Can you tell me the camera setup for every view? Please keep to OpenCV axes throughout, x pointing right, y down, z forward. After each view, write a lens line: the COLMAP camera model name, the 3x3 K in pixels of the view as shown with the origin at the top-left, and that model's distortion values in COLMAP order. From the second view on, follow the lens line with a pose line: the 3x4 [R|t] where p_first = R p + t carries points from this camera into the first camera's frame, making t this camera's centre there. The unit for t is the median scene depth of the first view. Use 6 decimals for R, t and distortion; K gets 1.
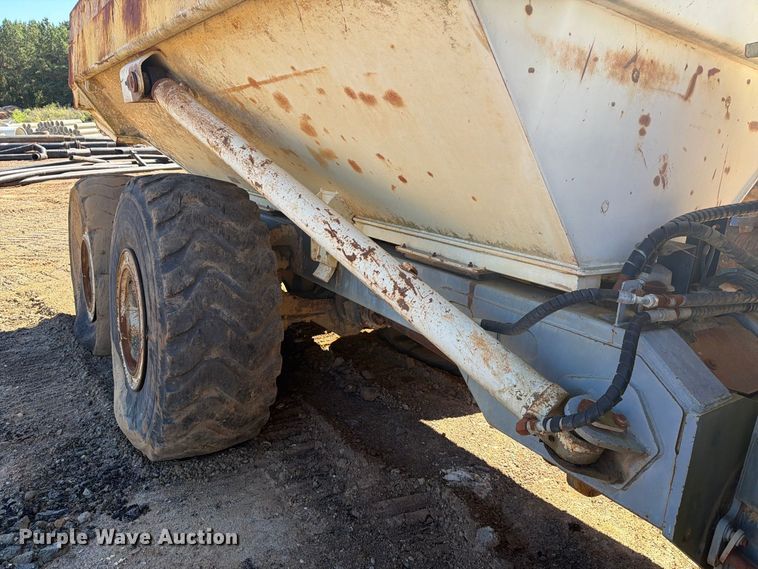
lens RADIAL K [[530.6, 0, 374.9], [0, 530.6, 287.4], [0, 0, 1]] dist [0.078678, -0.106236]
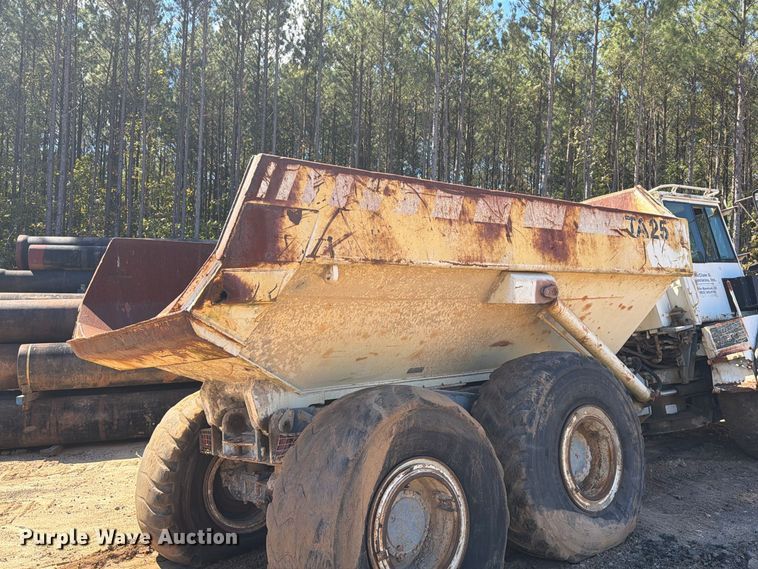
lens RADIAL K [[634.4, 0, 373.1], [0, 634.4, 283.1], [0, 0, 1]] dist [0.139858, -0.236491]
pose [[-0.081293, 0.036544, 0.996020, -2.131103], [0.298107, 0.954473, -0.010688, -0.532485], [-0.951064, 0.296052, -0.088486, 1.610611]]
